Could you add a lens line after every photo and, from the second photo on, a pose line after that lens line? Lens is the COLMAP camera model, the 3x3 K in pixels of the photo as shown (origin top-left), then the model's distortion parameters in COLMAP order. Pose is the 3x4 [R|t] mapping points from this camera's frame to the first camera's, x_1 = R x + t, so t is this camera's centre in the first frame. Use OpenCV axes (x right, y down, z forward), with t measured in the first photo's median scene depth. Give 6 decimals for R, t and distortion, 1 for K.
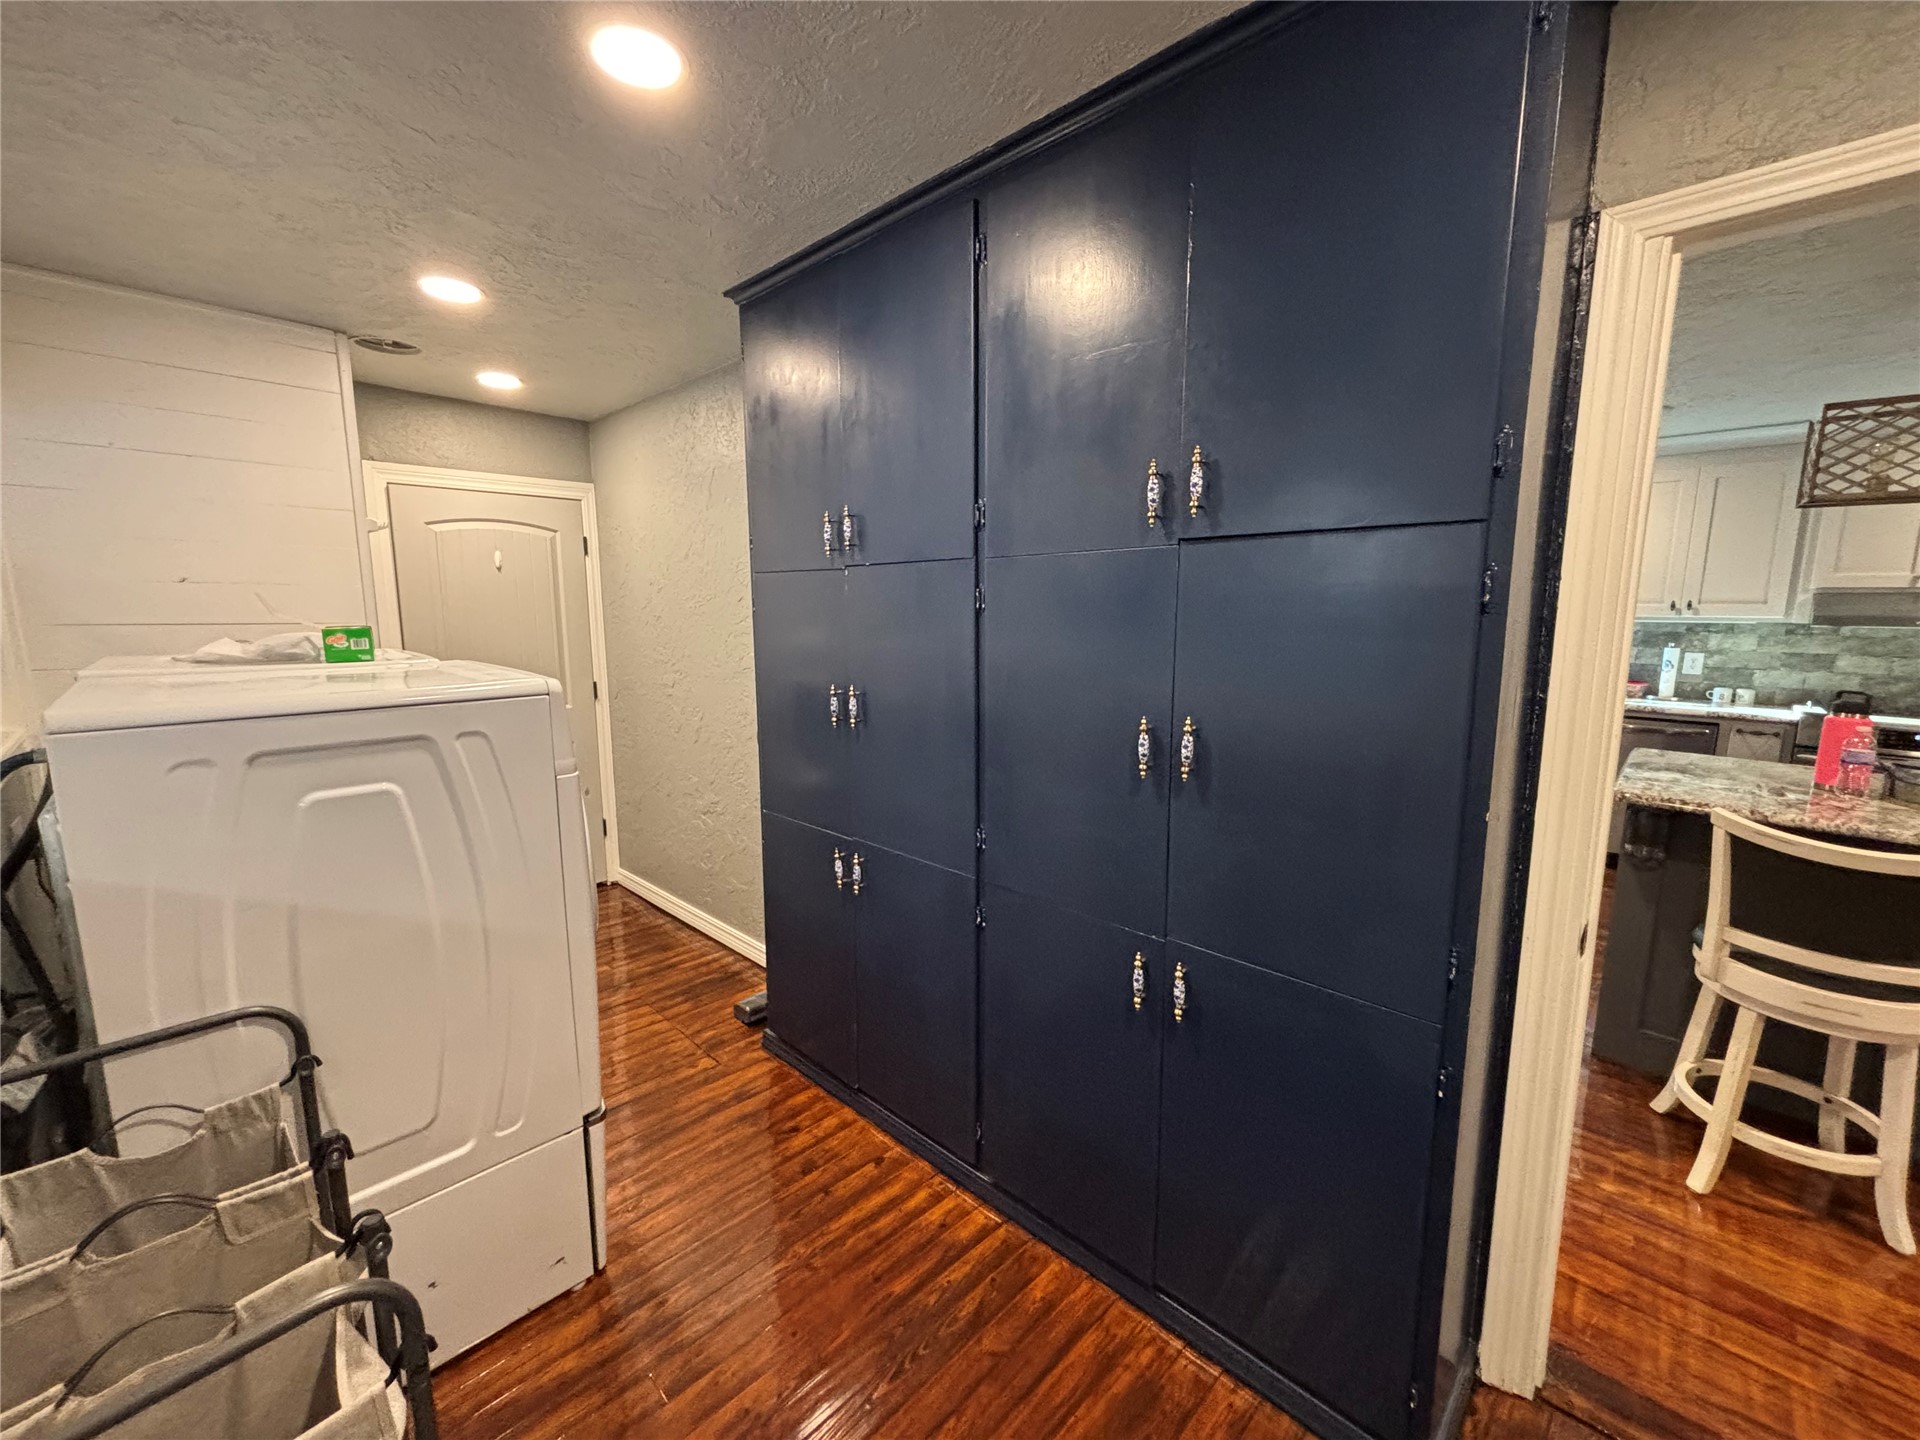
lens RADIAL K [[776.9, 0, 956.6], [0, 776.9, 716.5], [0, 0, 1]] dist [0.001071, -0.000505]
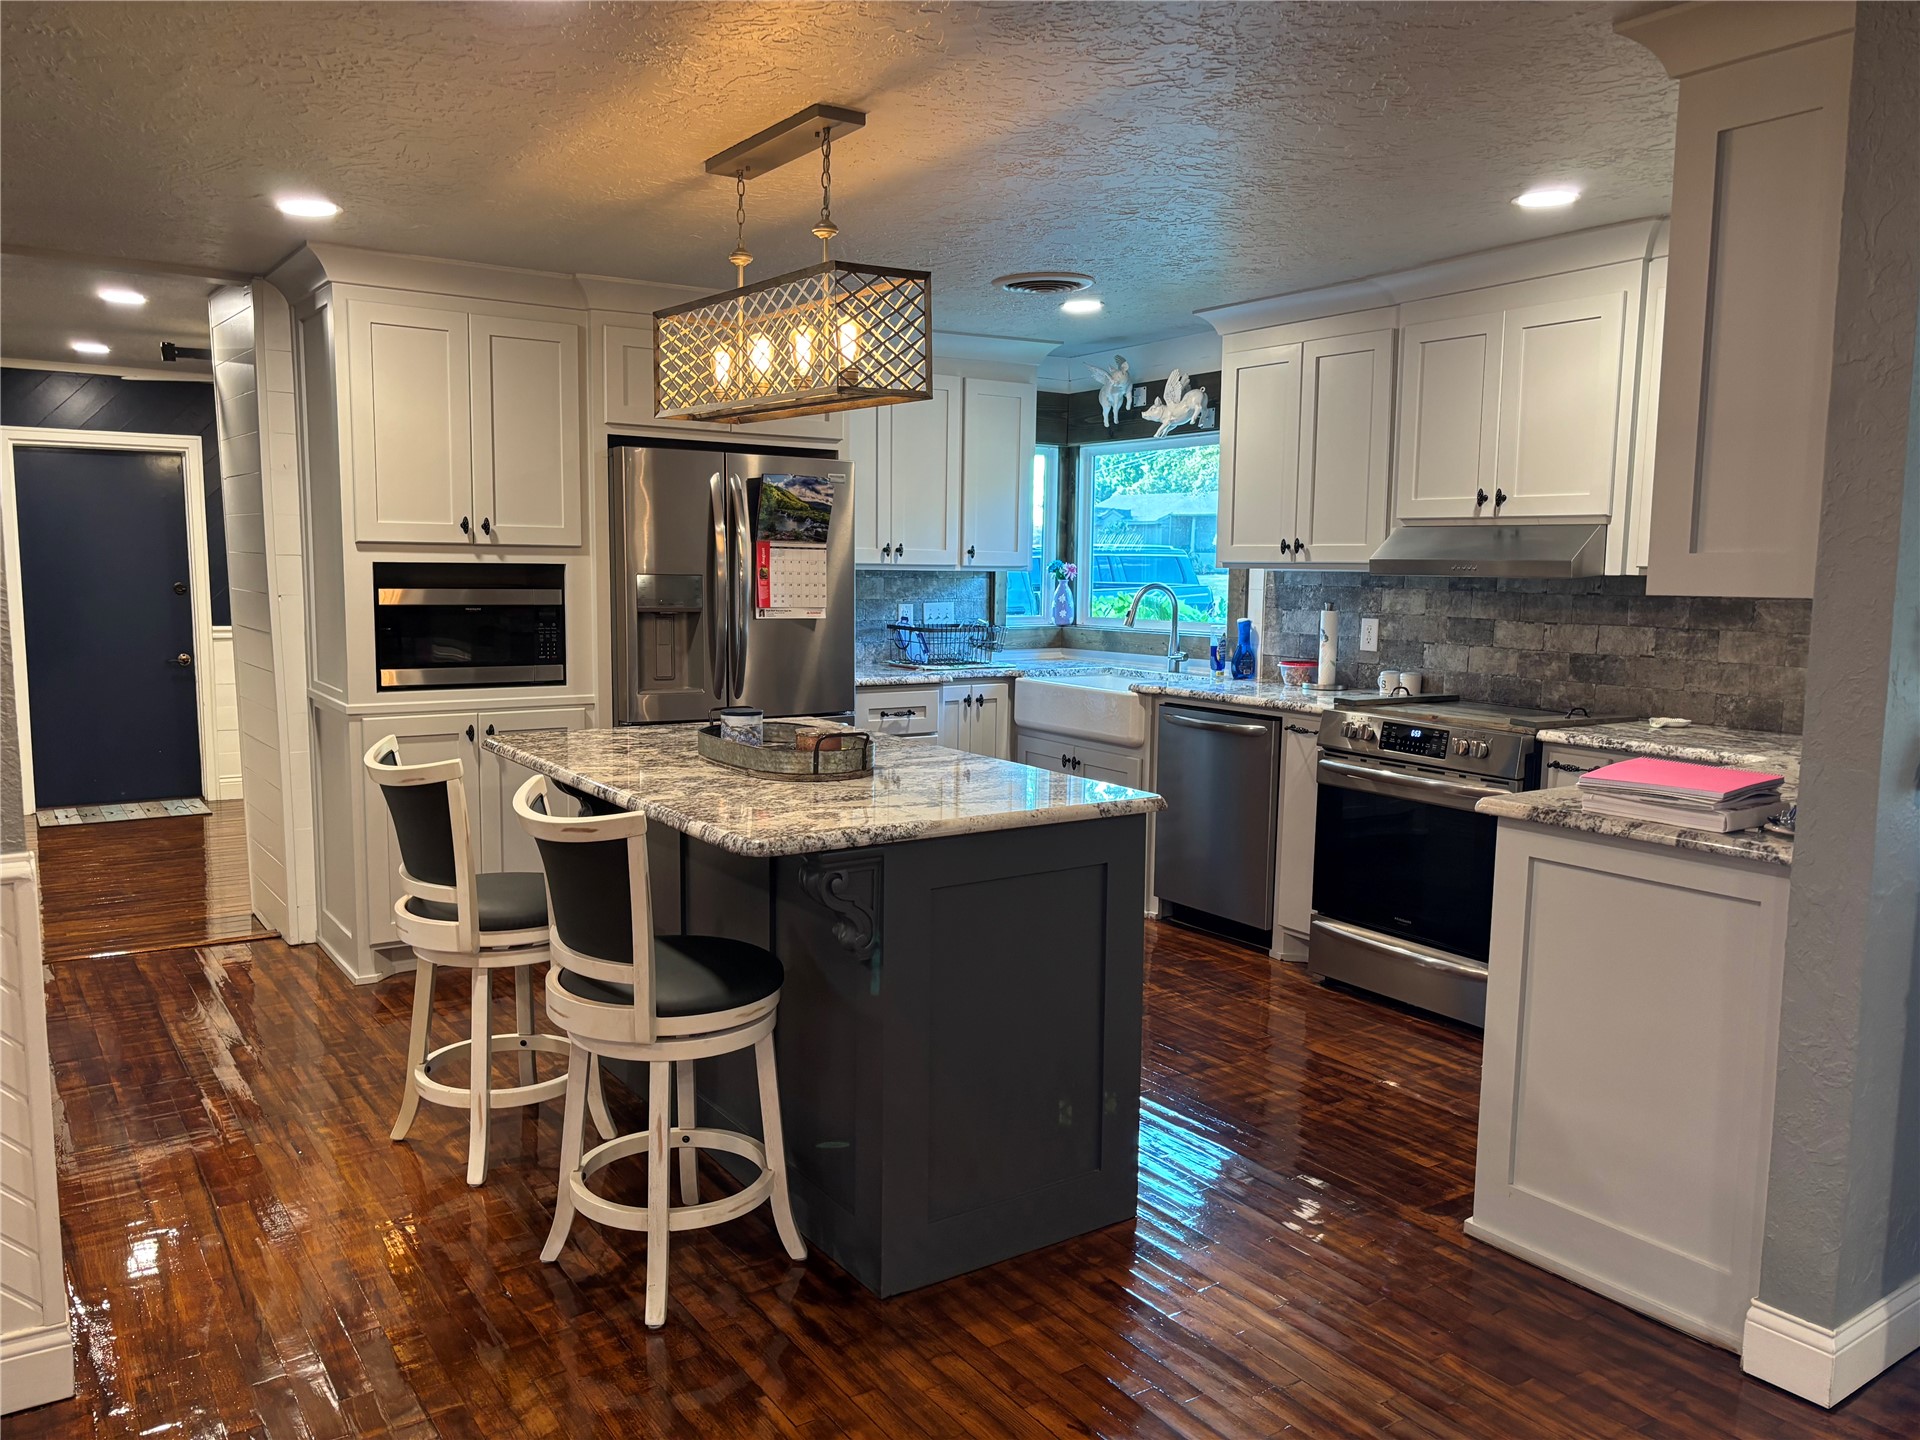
lens RADIAL K [[1459.1, 0, 931.1], [0, 1459.1, 741.8], [0, 0, 1]] dist [0.047016, -0.035737]
pose [[0.975146, 0.036649, -0.218511, 0.909699], [-0.041455, 0.998988, -0.017447, 0.061650], [0.217650, 0.026071, 0.975679, -0.297238]]
